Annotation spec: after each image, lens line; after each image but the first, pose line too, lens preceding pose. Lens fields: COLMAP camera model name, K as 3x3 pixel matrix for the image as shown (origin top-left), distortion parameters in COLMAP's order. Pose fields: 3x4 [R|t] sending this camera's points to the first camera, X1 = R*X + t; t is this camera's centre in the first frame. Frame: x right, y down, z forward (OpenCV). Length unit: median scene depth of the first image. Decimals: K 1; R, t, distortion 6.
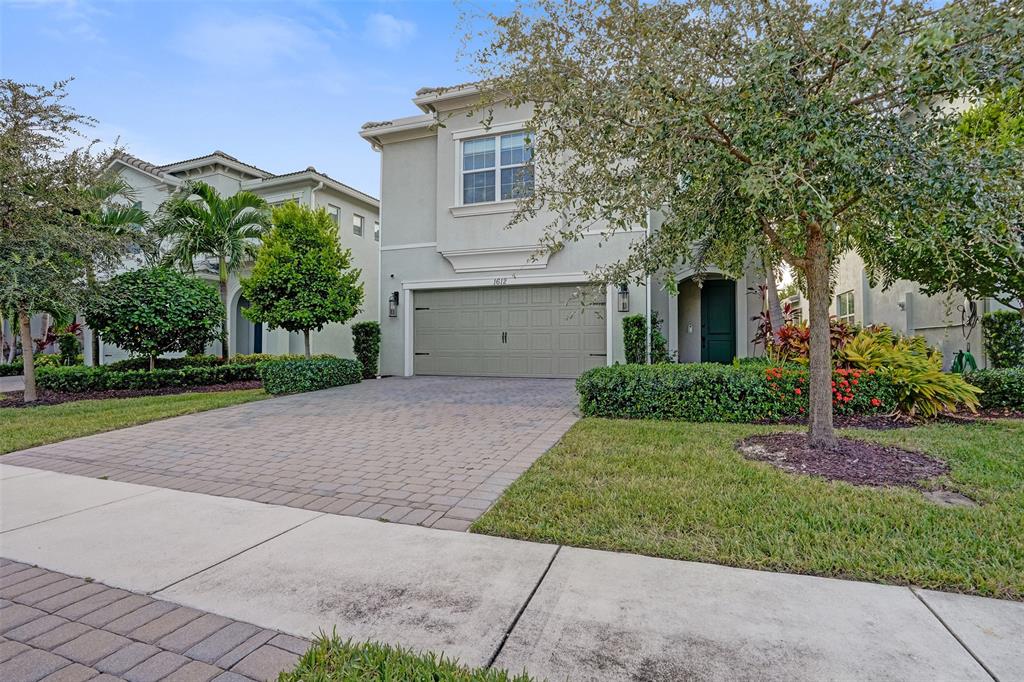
lens RADIAL K [[485.3, 0, 508.2], [0, 485.3, 338.5], [0, 0, 1]] dist [-0.035625, 0.004349]
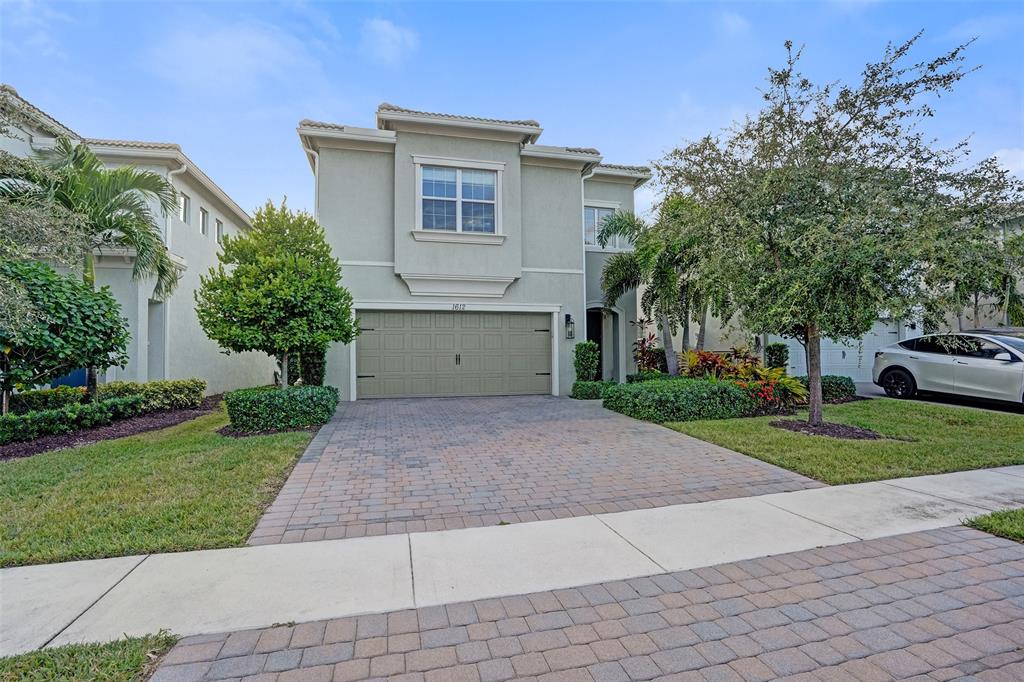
lens RADIAL K [[485.3, 0, 507.0], [0, 485.3, 348.2], [0, 0, 1]] dist [-0.035625, 0.004349]
pose [[0.832533, 0.002826, 0.553968, -0.515301], [0.000616, 0.999982, -0.006027, -0.020974], [-0.553974, 0.005359, 0.832516, 0.060378]]
